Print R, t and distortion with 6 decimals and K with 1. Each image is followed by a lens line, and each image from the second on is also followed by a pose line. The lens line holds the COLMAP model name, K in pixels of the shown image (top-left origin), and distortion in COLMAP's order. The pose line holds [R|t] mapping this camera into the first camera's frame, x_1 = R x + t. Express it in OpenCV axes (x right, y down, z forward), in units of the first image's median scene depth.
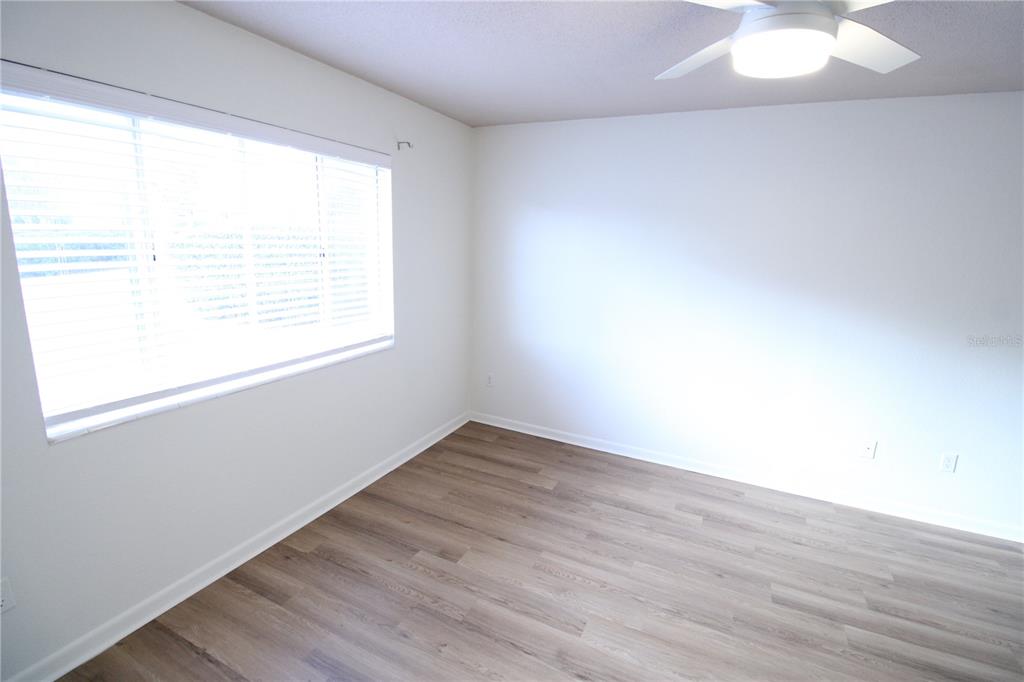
lens RADIAL K [[464.9, 0, 509.8], [0, 464.9, 341.2], [0, 0, 1]] dist [-0.023830, -0.002832]
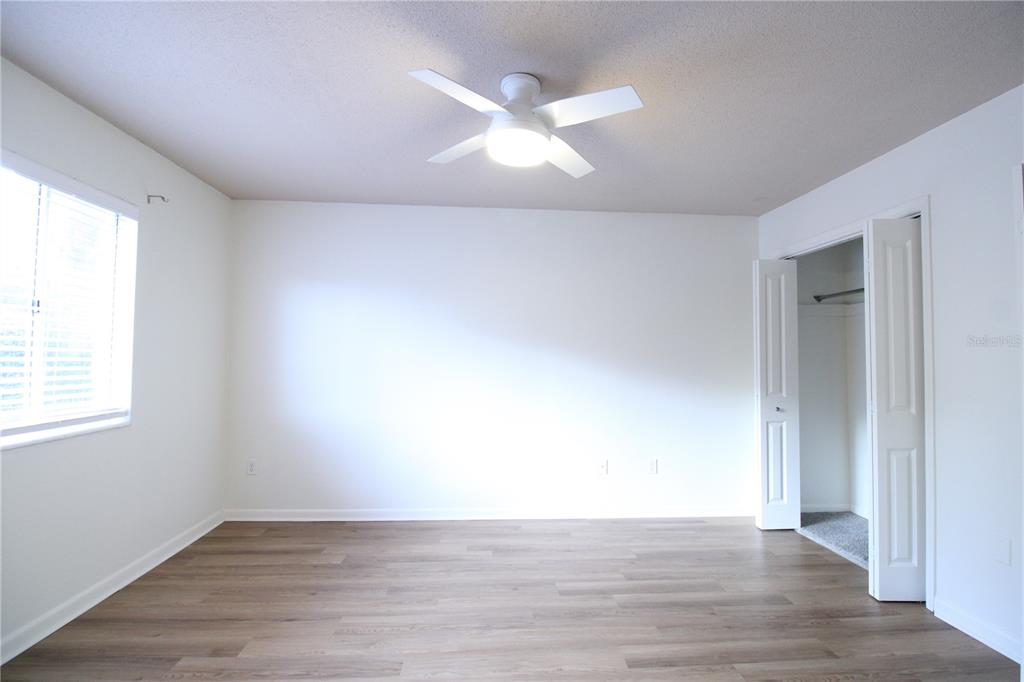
lens RADIAL K [[464.9, 0, 513.6], [0, 464.9, 341.1], [0, 0, 1]] dist [-0.023830, -0.002832]
pose [[0.865844, -0.003963, 0.500298, -0.079666], [0.117354, 0.973680, -0.195387, 0.128349], [-0.486356, 0.227886, 0.843520, -0.050224]]
